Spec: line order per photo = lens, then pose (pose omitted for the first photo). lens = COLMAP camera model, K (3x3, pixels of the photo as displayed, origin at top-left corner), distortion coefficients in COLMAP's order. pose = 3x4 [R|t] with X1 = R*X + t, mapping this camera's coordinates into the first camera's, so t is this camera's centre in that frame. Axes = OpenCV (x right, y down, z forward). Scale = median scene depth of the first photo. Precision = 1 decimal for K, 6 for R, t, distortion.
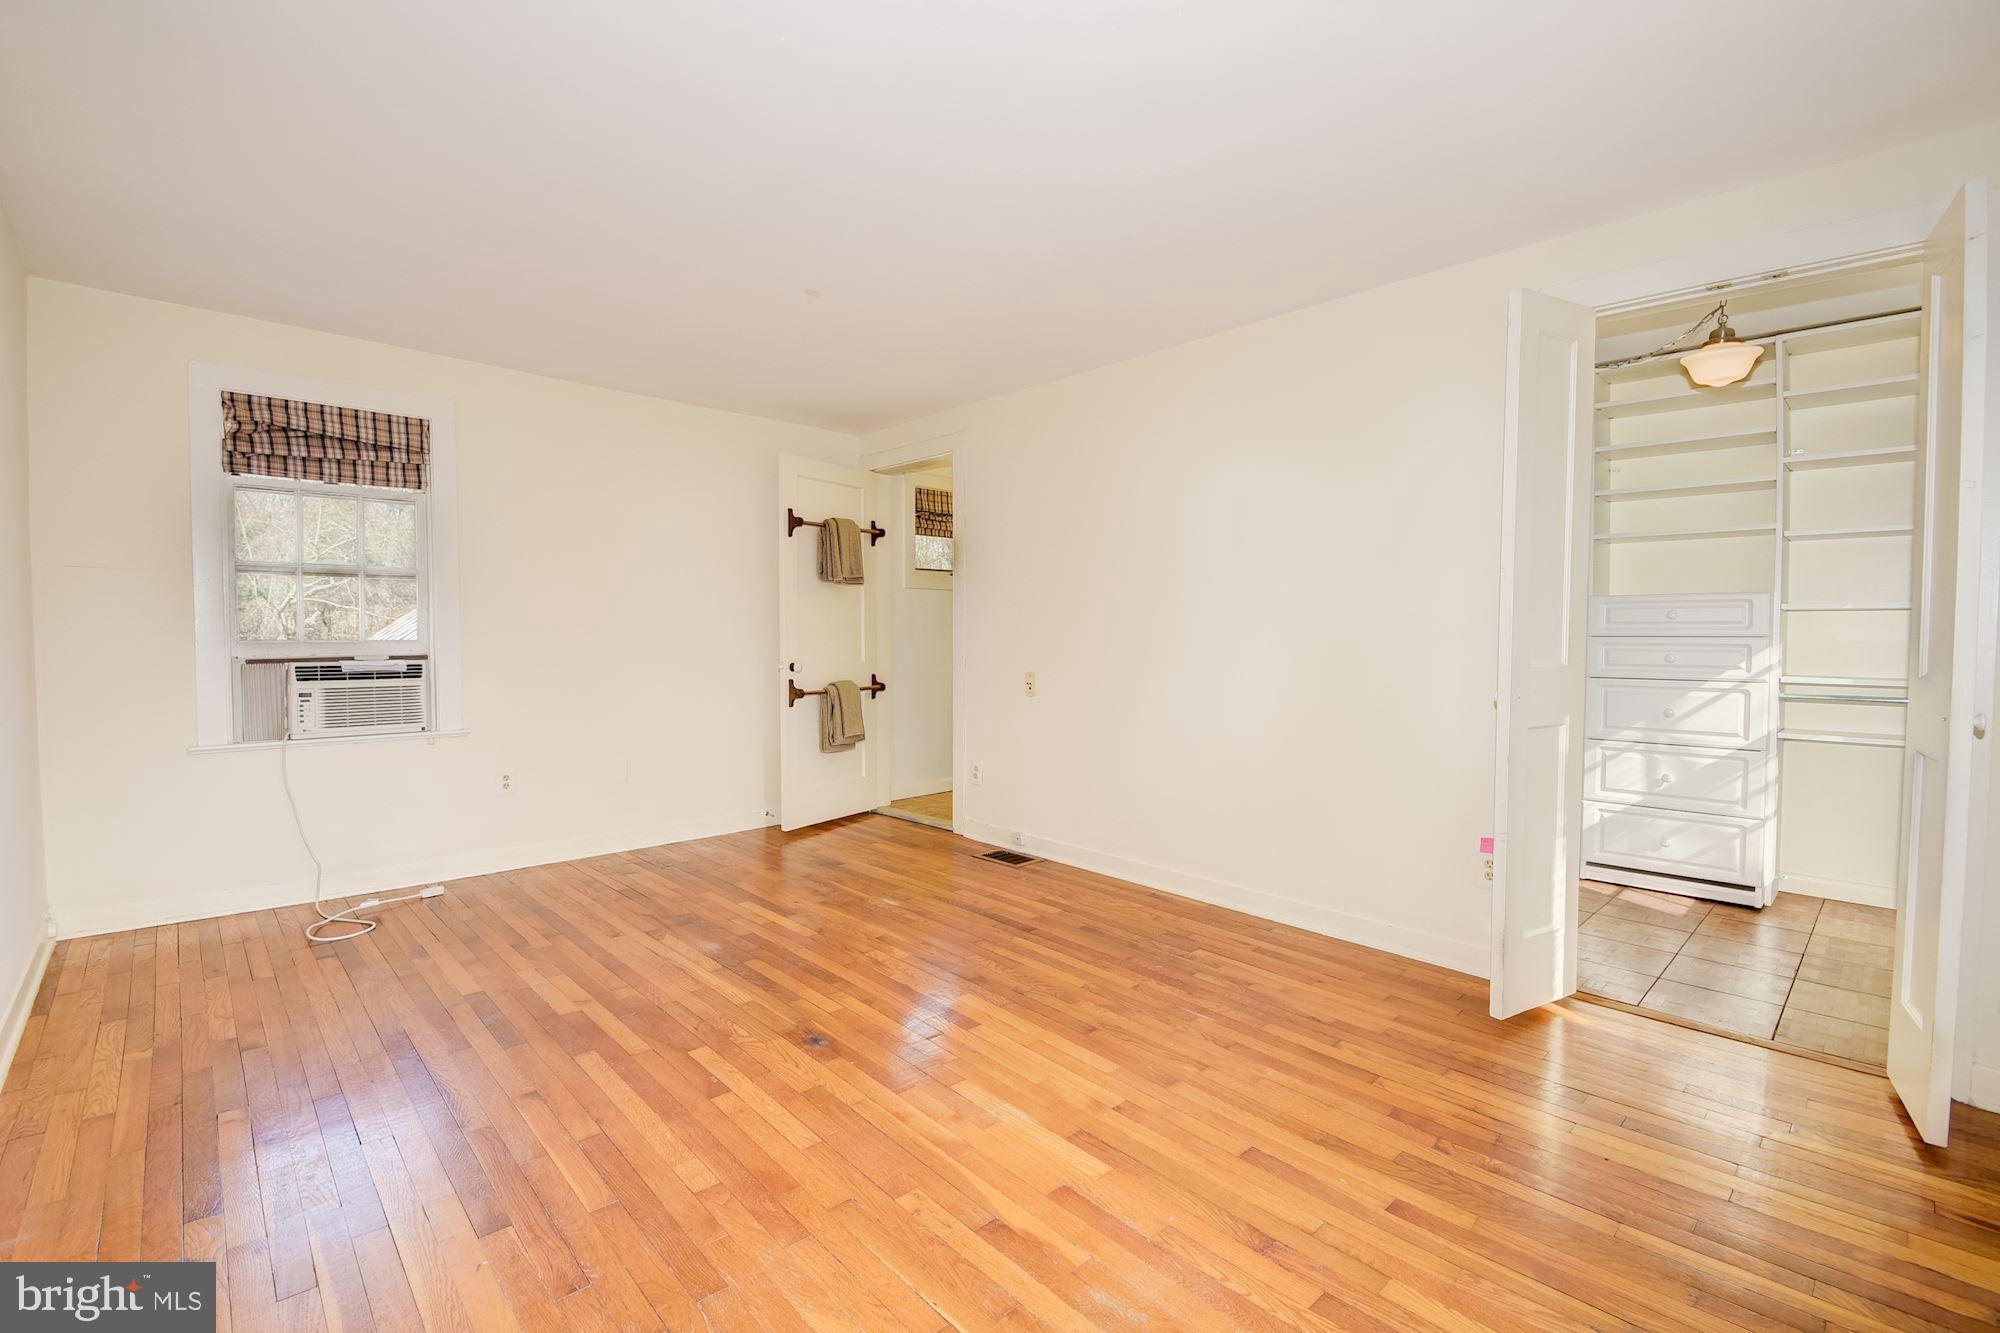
lens RADIAL K [[875.4, 0, 953.7], [0, 875.4, 661.5], [0, 0, 1]] dist [0.008501, -0.015888]
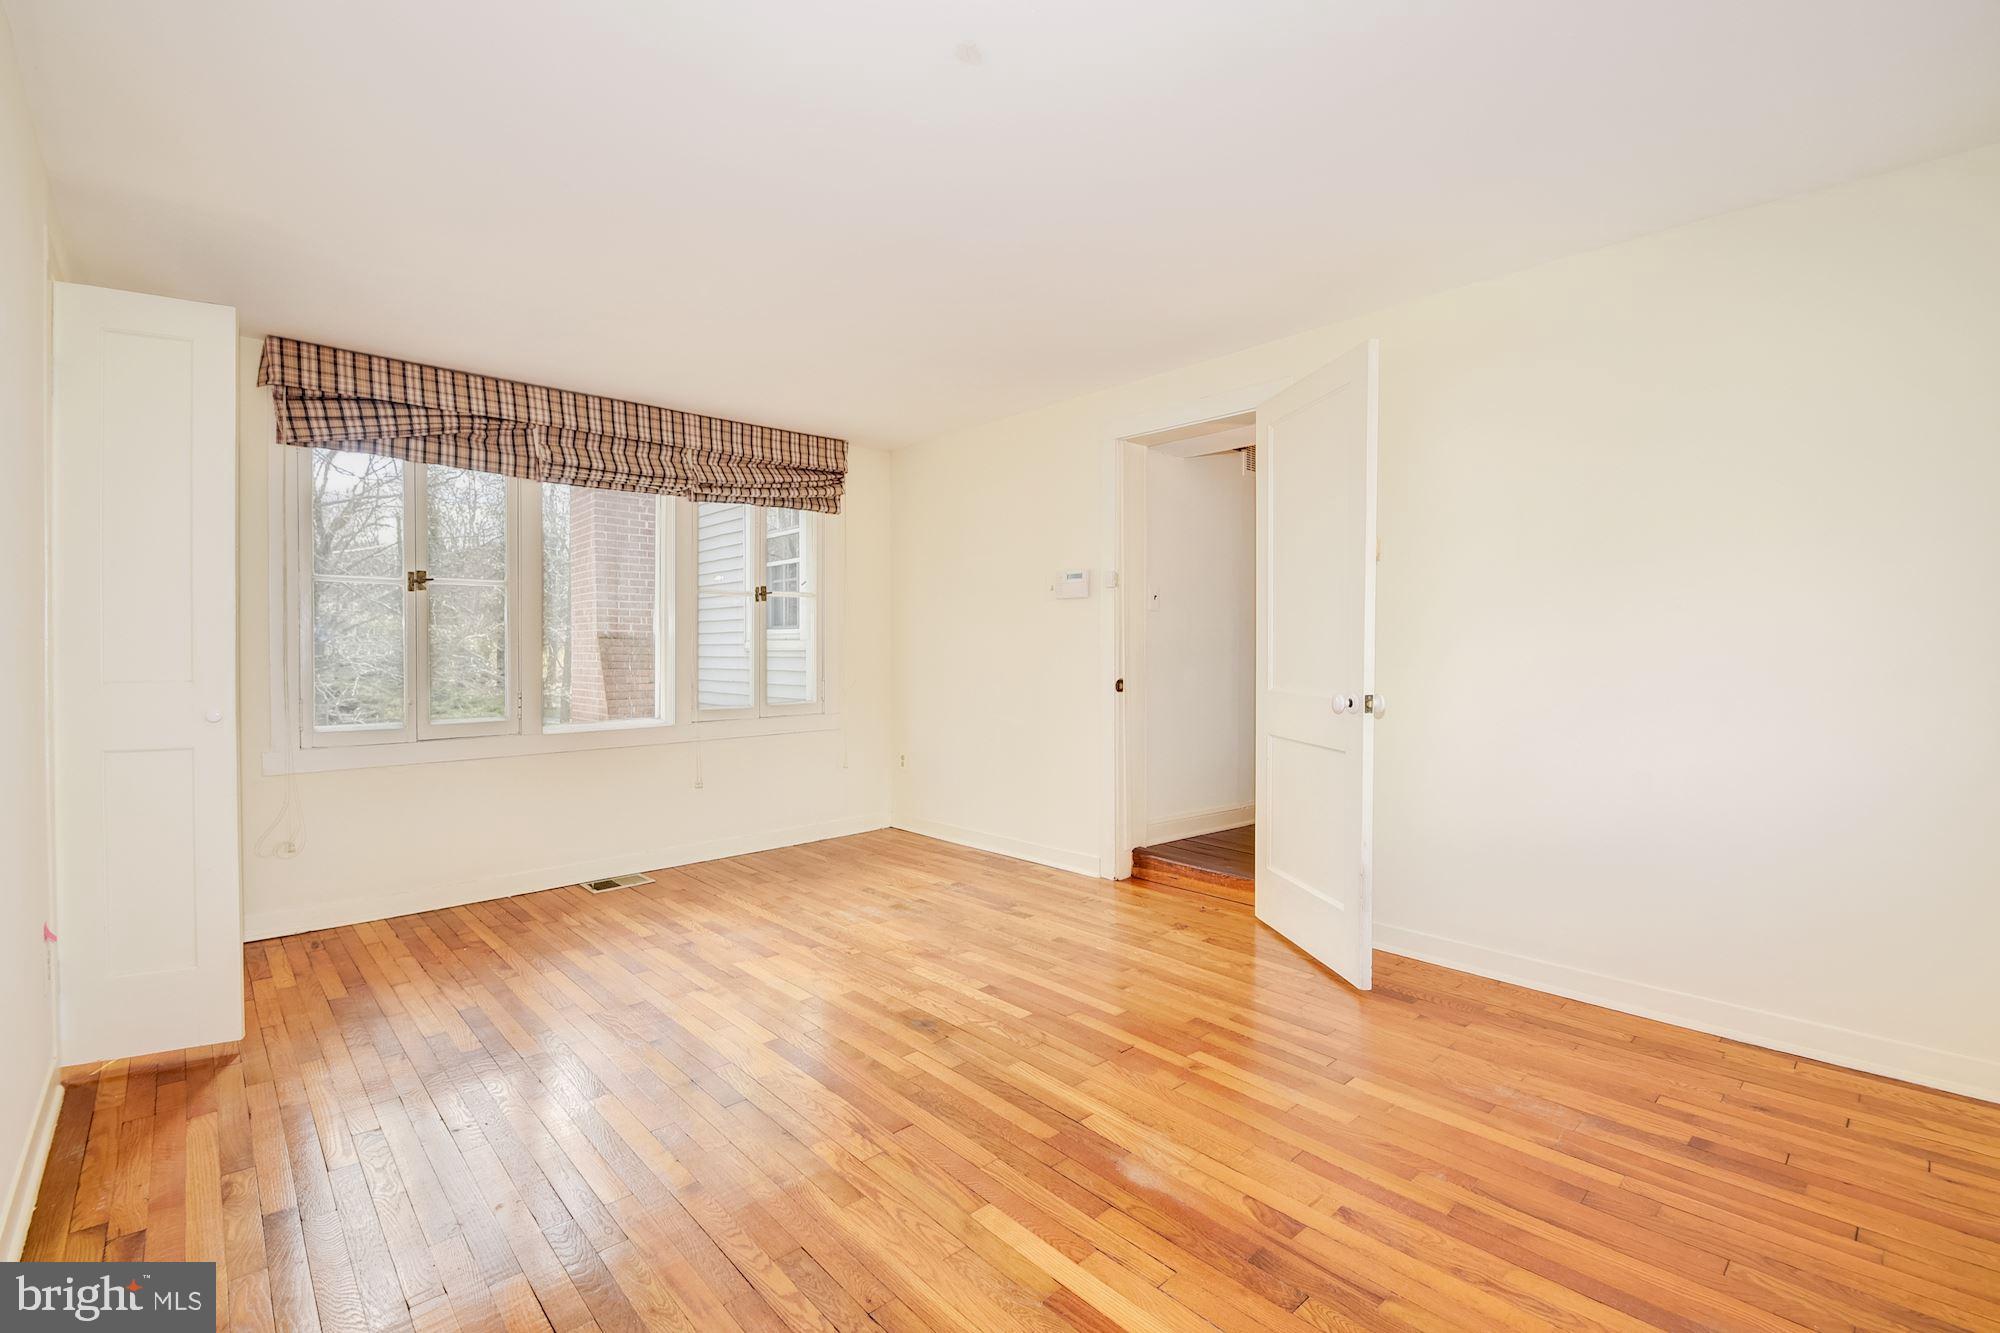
lens RADIAL K [[875.4, 0, 953.7], [0, 875.4, 661.5], [0, 0, 1]] dist [0.008501, -0.015888]
pose [[-0.999957, -0.000599, 0.009281, -0.190982], [-0.000140, 0.998780, 0.049378, -0.067312], [-0.009299, 0.049374, -0.998737, 1.935458]]
